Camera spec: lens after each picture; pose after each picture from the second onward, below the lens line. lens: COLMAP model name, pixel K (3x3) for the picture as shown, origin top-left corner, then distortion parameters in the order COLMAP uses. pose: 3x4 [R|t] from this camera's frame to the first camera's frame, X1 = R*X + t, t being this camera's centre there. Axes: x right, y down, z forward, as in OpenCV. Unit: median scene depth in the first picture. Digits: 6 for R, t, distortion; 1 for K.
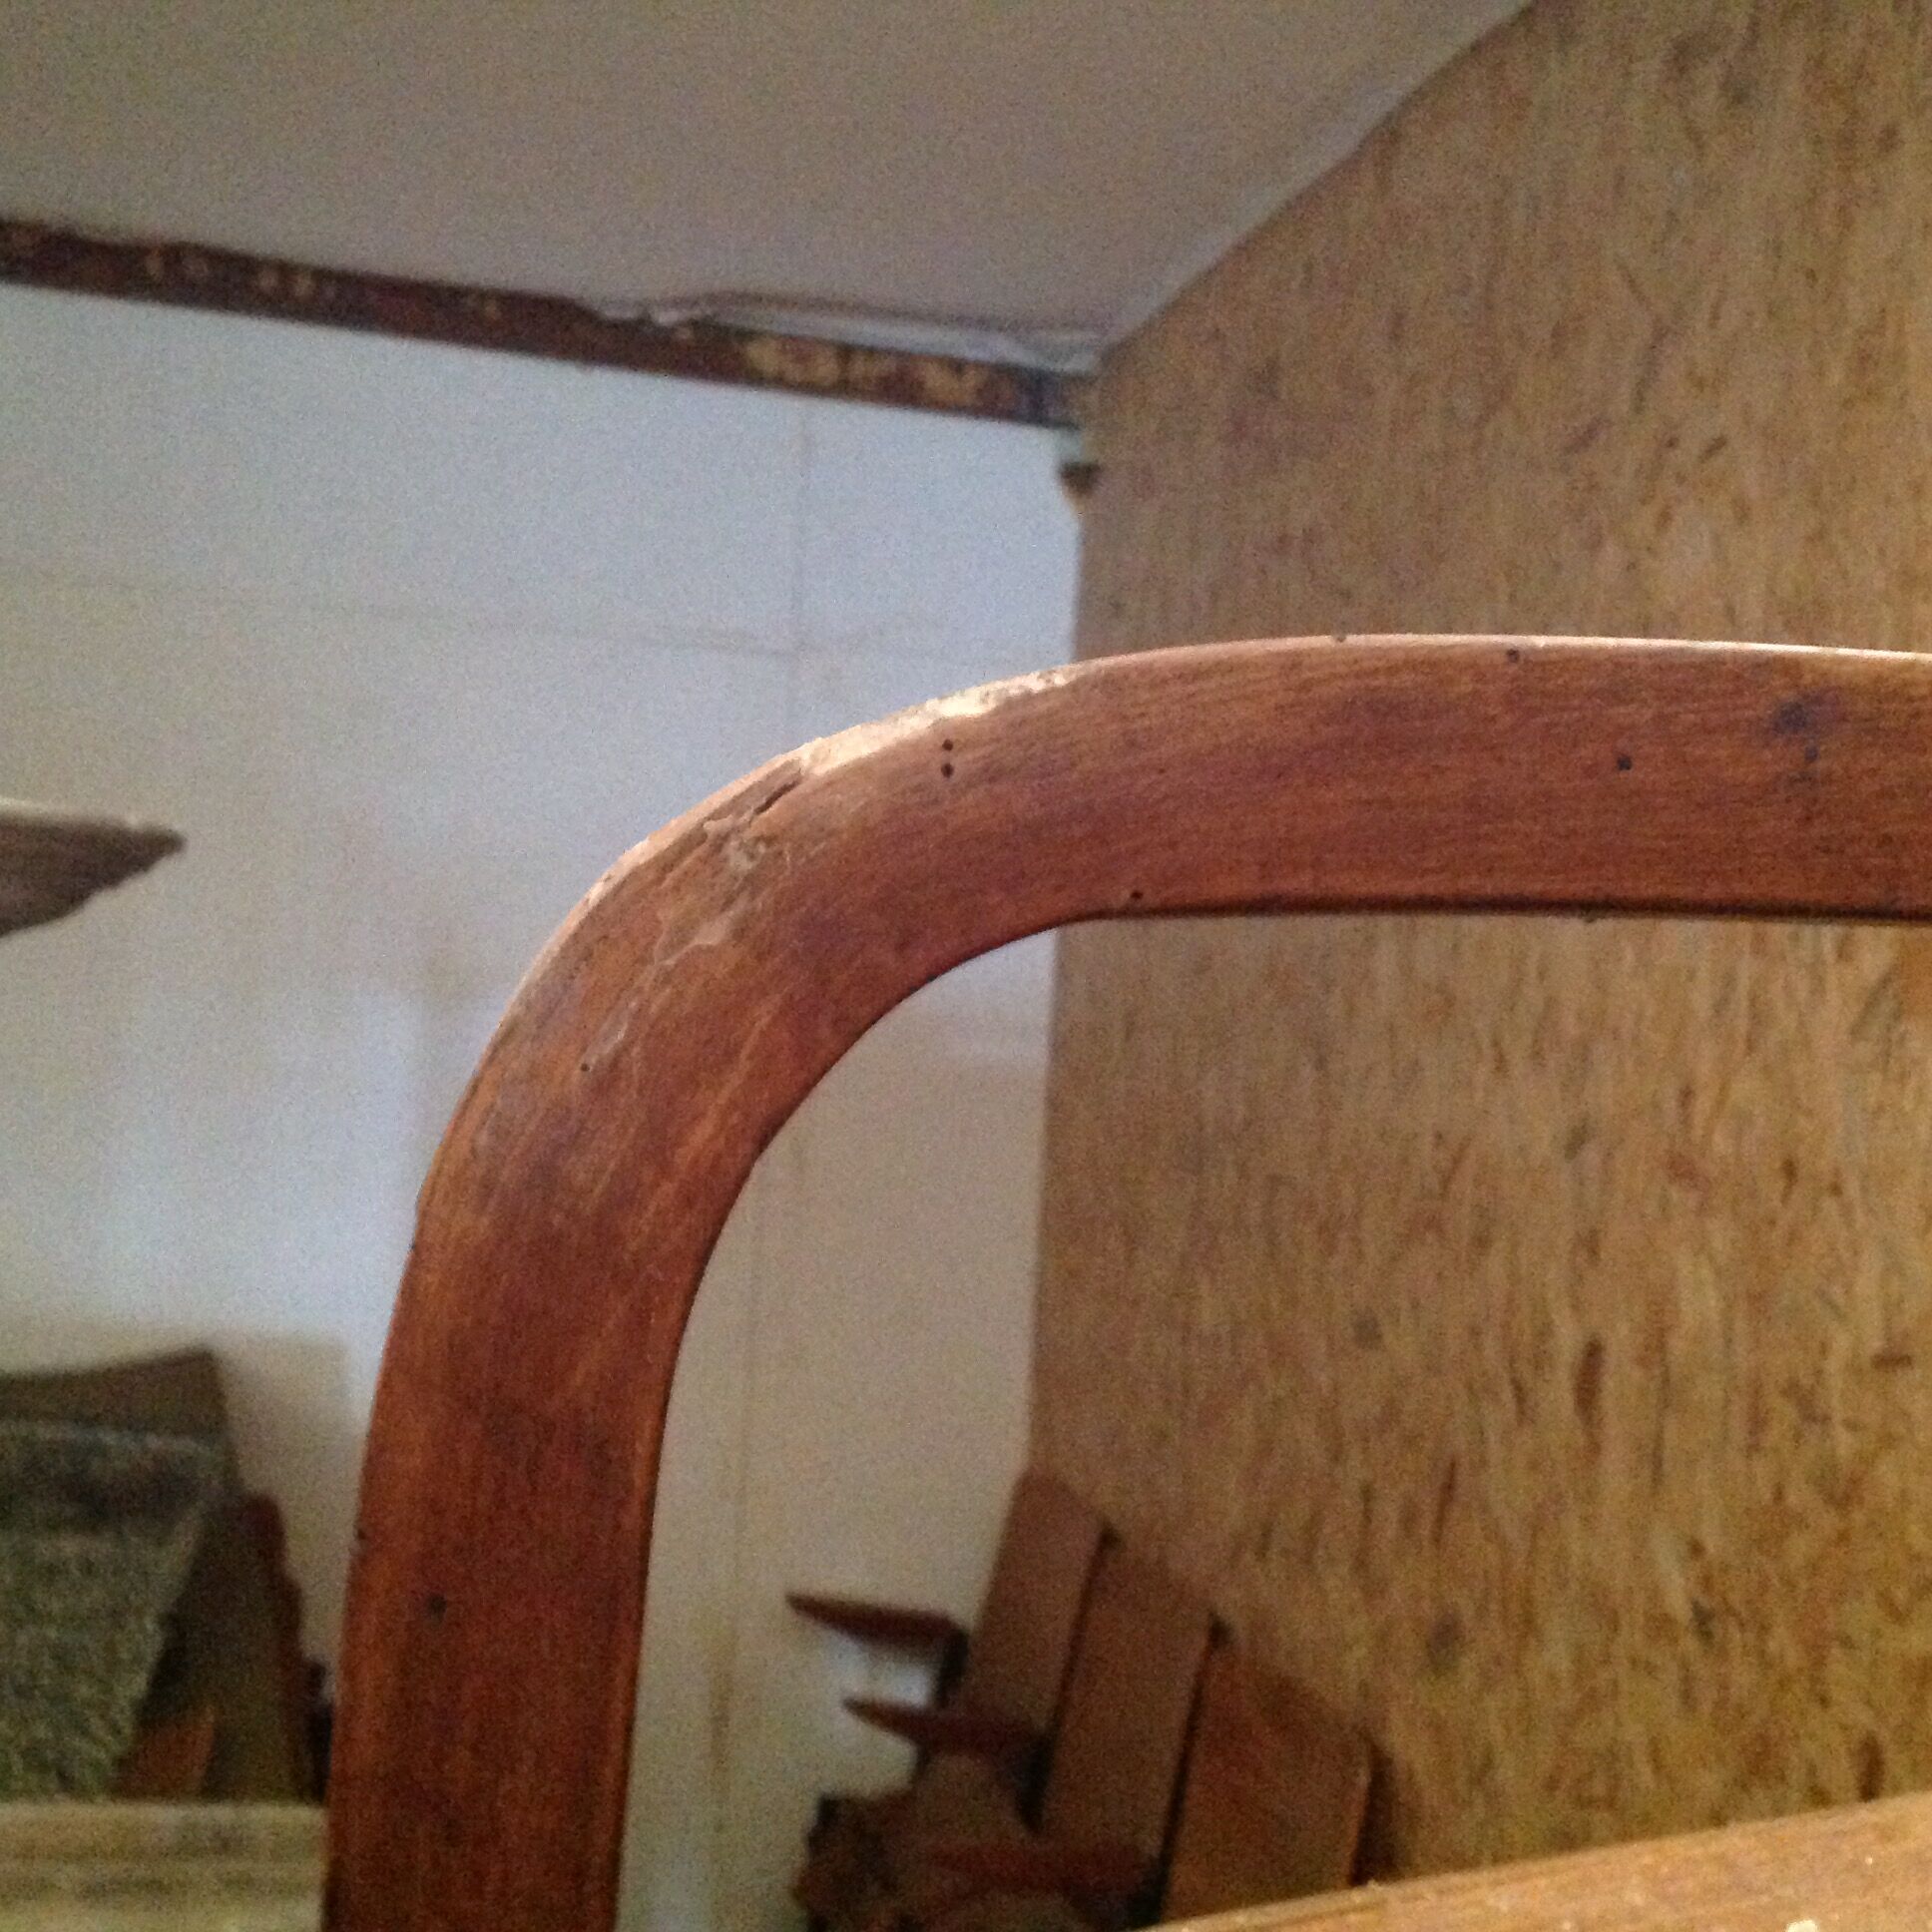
lens RADIAL K [[2716.6, 0, 965.4], [0, 2716.6, 950.4], [0, 0, 1]] dist [0.014709, 0.000000]
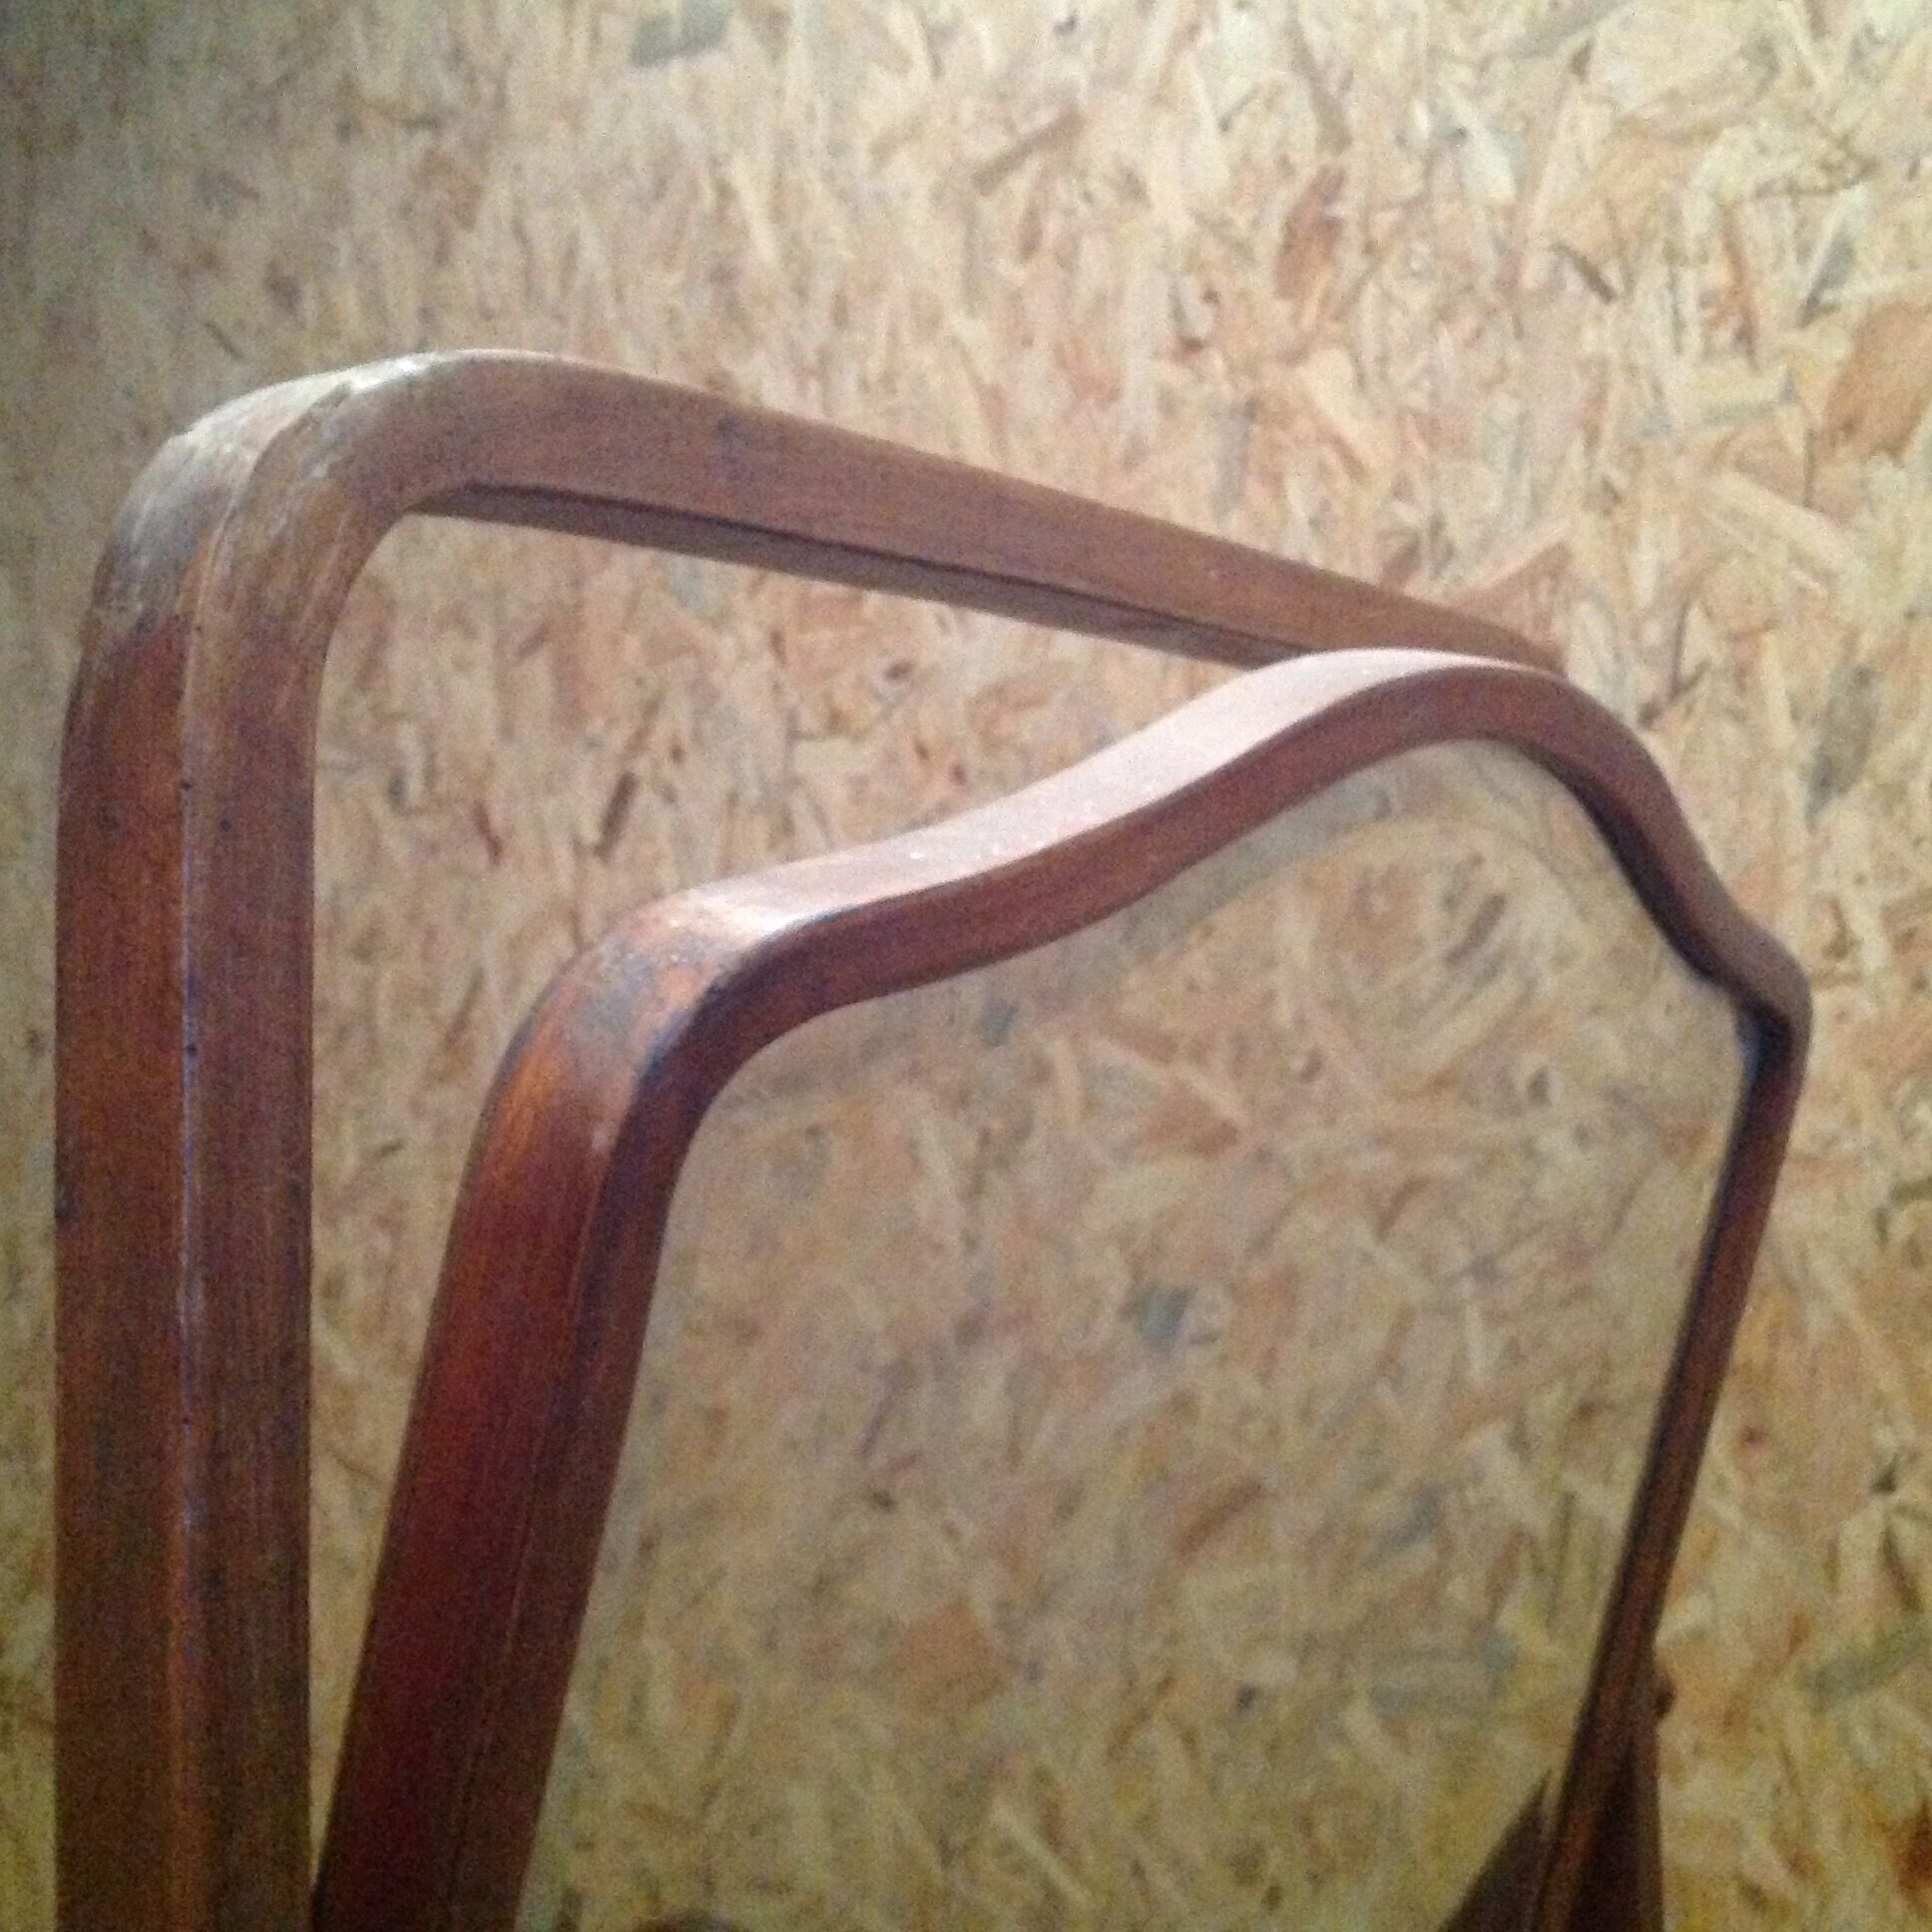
lens RADIAL K [[2716.6, 0, 956.0], [0, 2716.6, 963.5], [0, 0, 1]] dist [0.014709, 0.000000]
pose [[0.754509, -0.037945, 0.655192, -0.975574], [0.037493, 0.999189, 0.014691, 0.311760], [-0.655218, 0.013481, 0.755320, -0.652186]]
